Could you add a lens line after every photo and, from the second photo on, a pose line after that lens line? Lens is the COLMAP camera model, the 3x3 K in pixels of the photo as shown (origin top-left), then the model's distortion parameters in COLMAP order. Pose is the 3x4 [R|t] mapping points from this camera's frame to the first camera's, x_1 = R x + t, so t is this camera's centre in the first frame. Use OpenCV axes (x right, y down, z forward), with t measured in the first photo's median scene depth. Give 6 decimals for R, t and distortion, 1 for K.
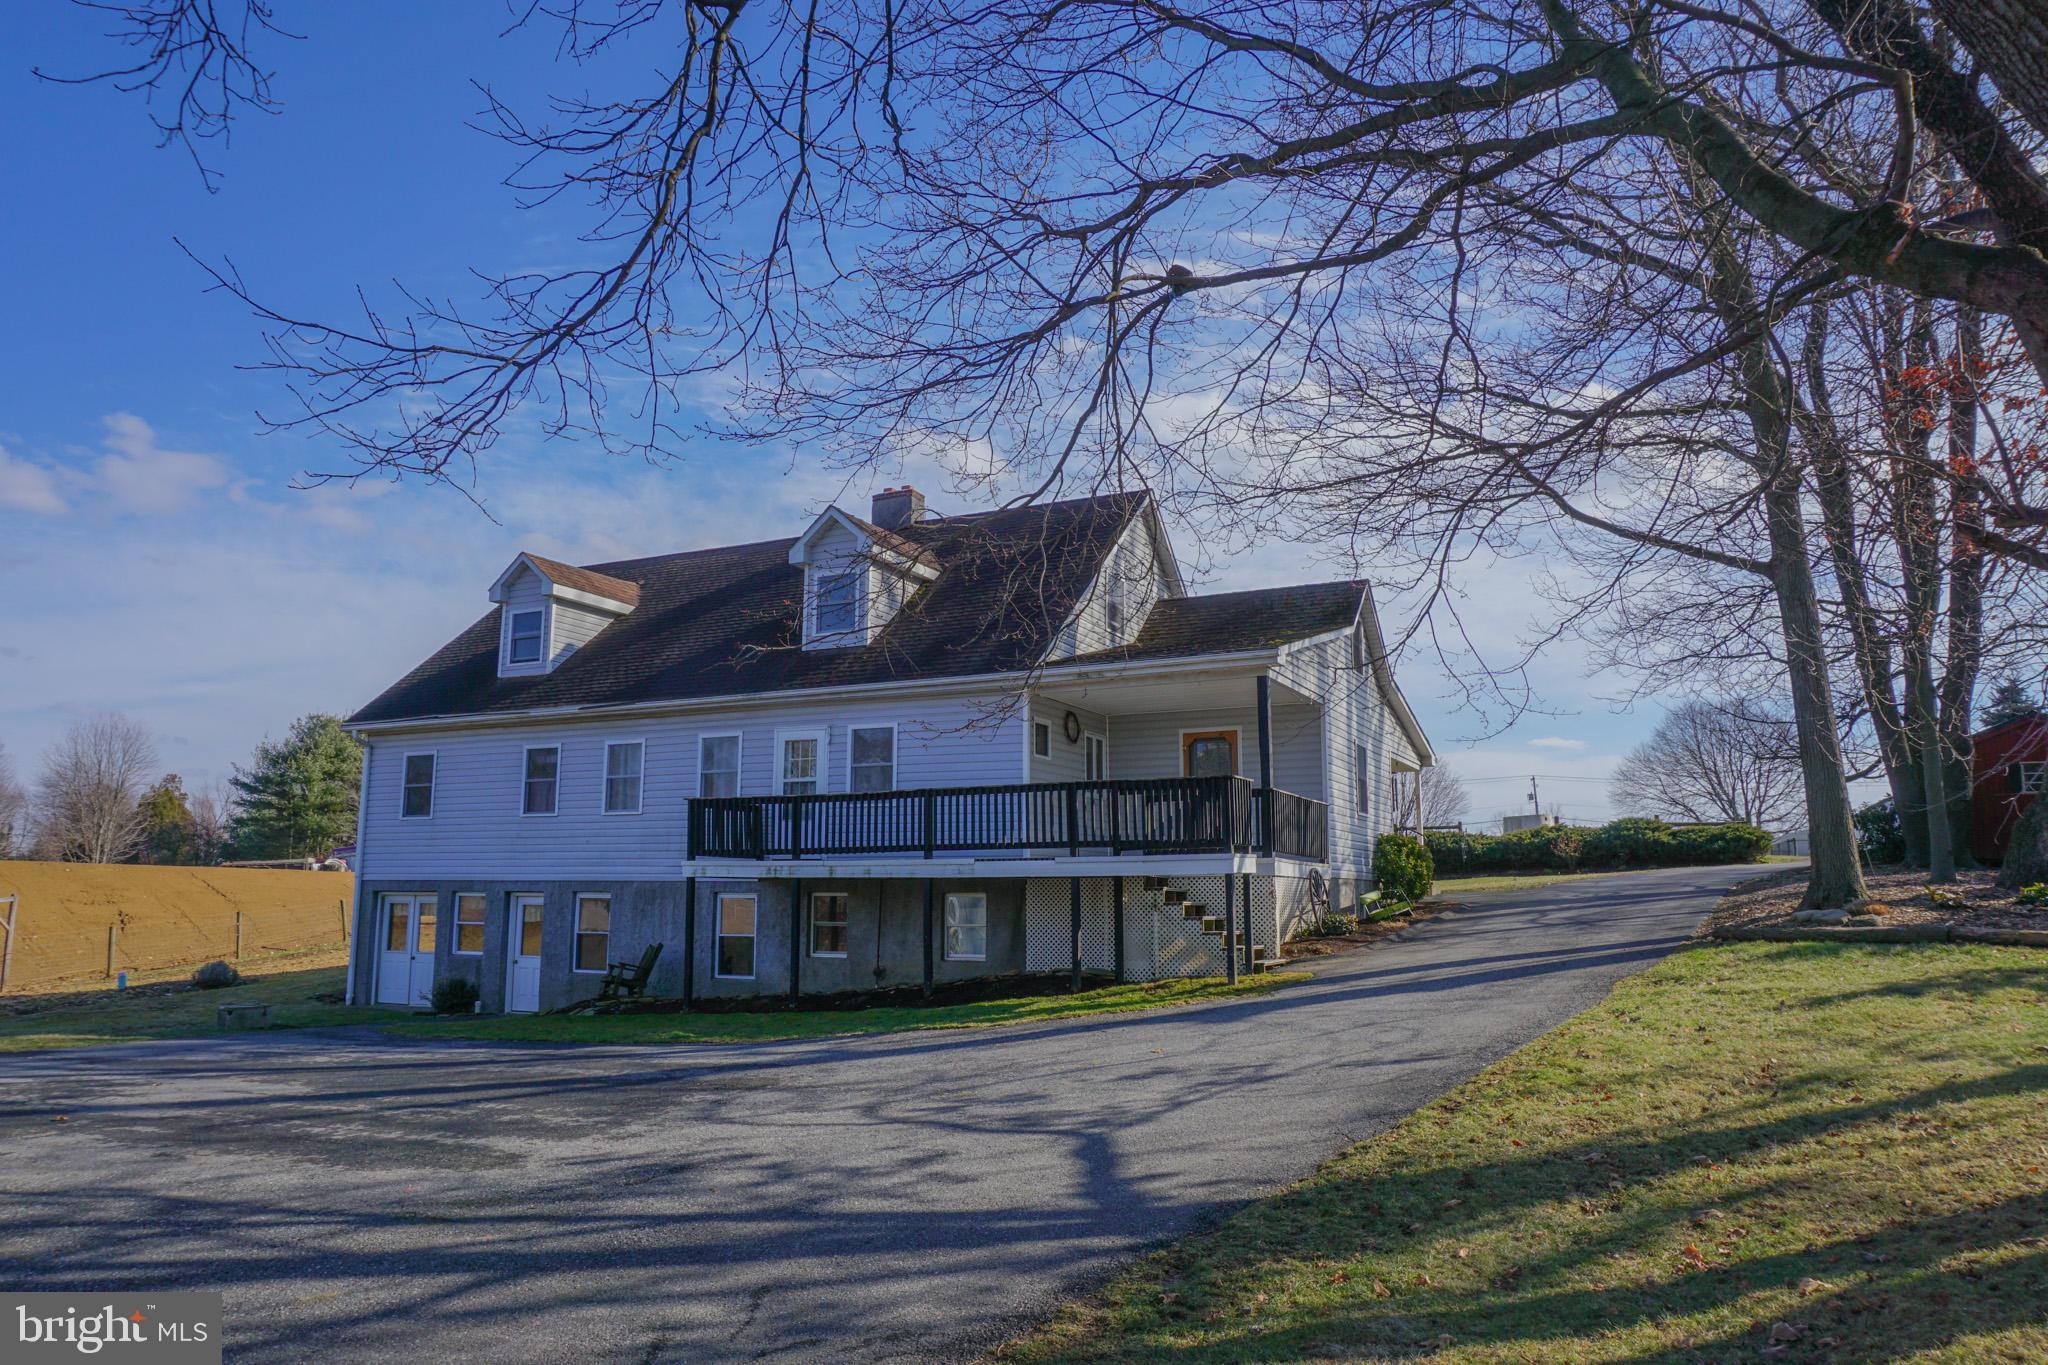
lens RADIAL K [[1368.6, 0, 1012.1], [0, 1368.6, 688.6], [0, 0, 1]] dist [-0.057823, 0.034232]
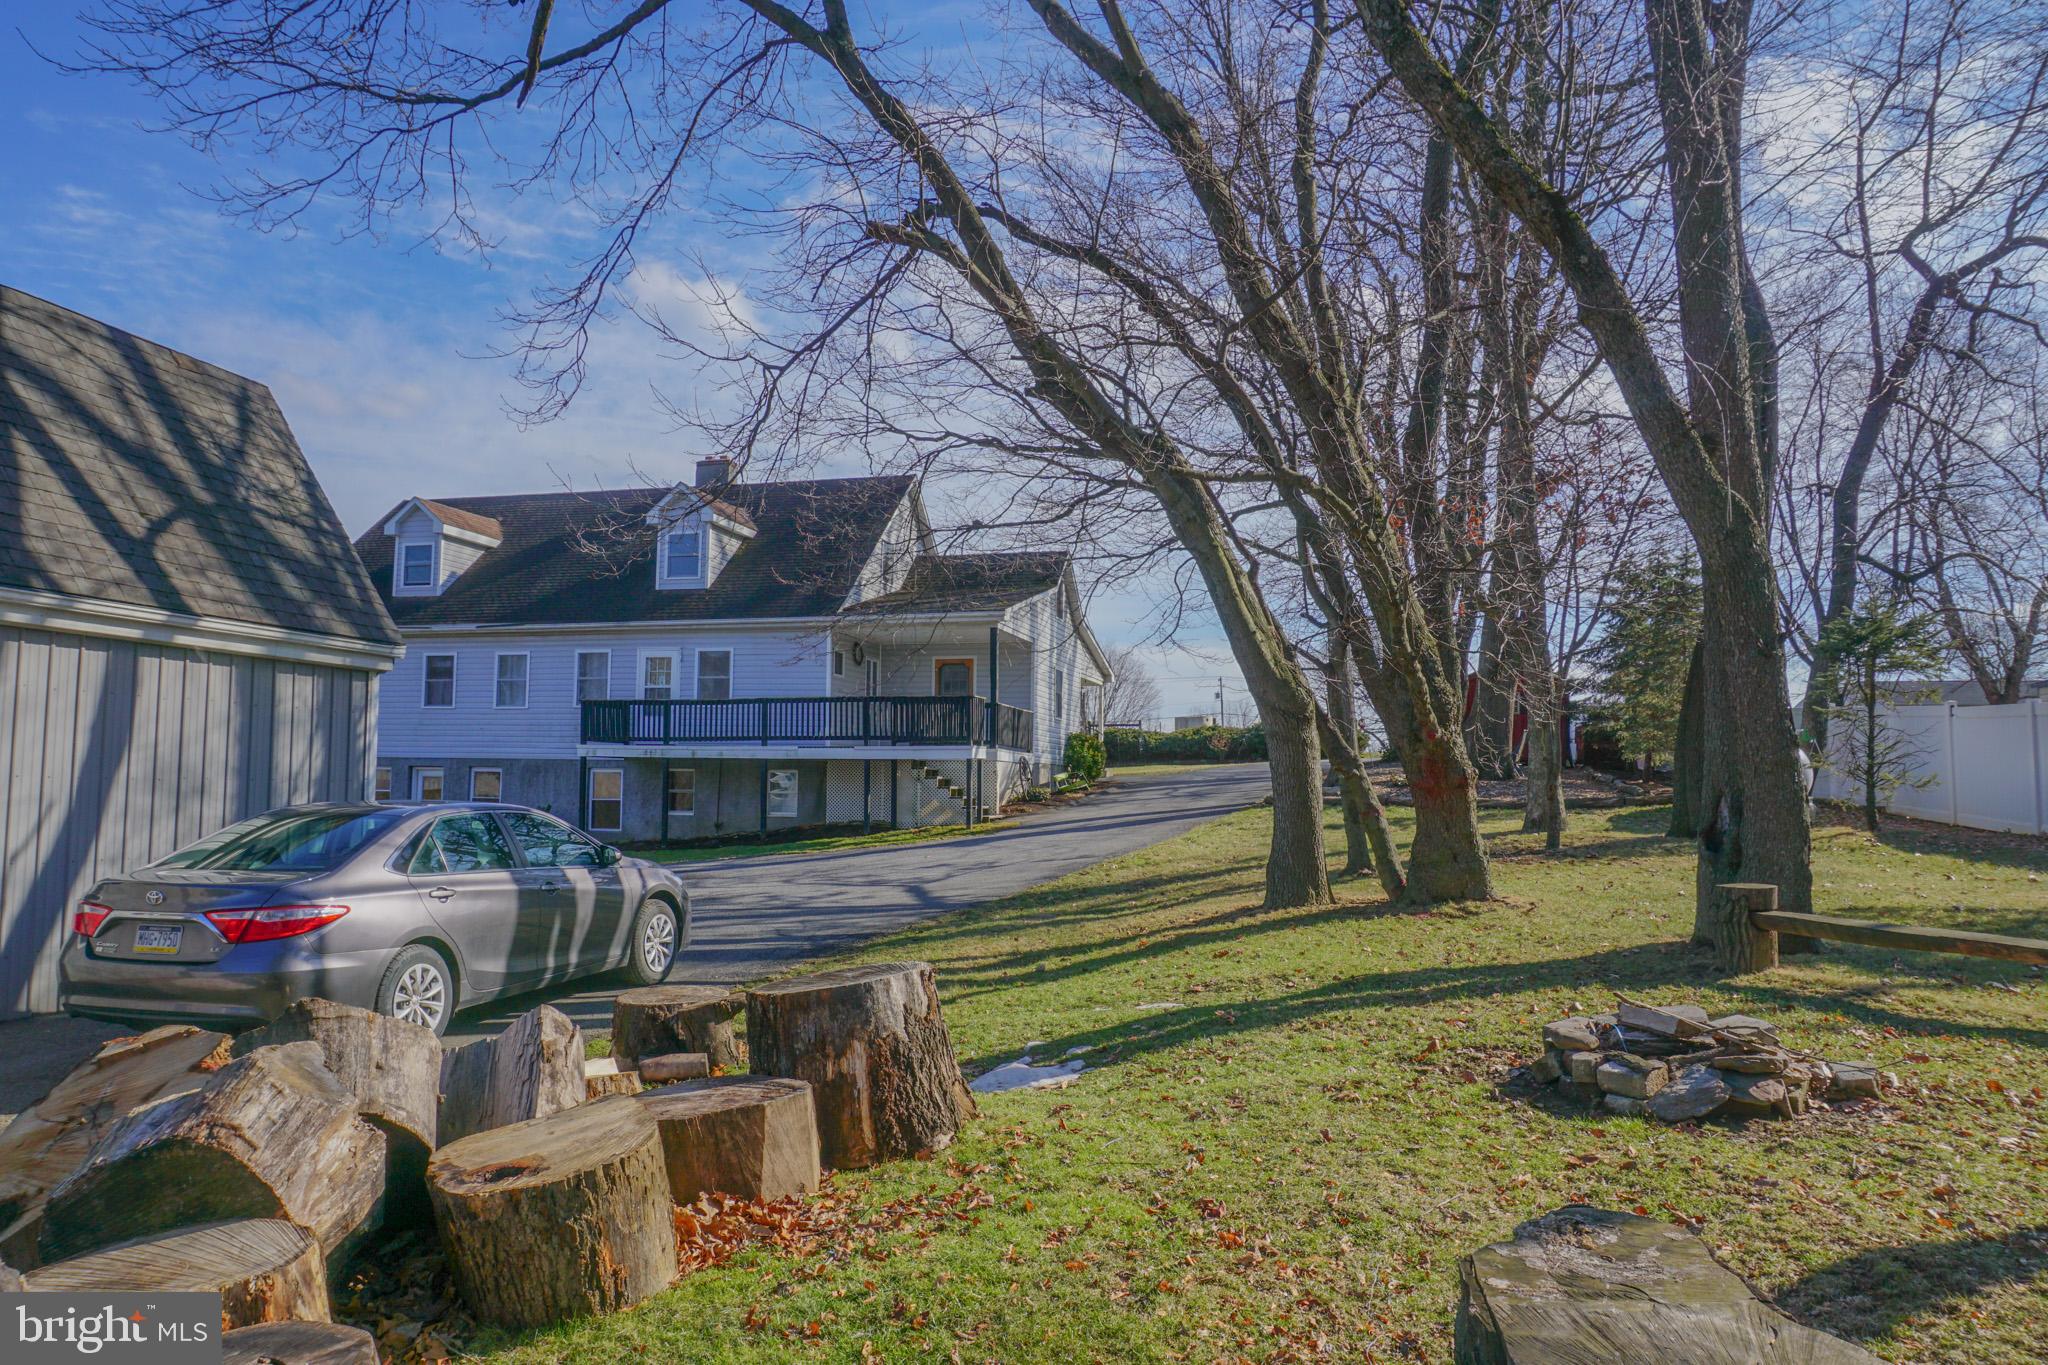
lens RADIAL K [[1395.7, 0, 1029.4], [0, 1395.7, 678.7], [0, 0, 1]] dist [-0.048626, 0.032894]
pose [[0.975308, 0.024782, 0.219453, -0.101015], [-0.041518, 0.996541, 0.071983, -0.058362], [-0.216910, -0.079317, 0.972964, -0.446040]]
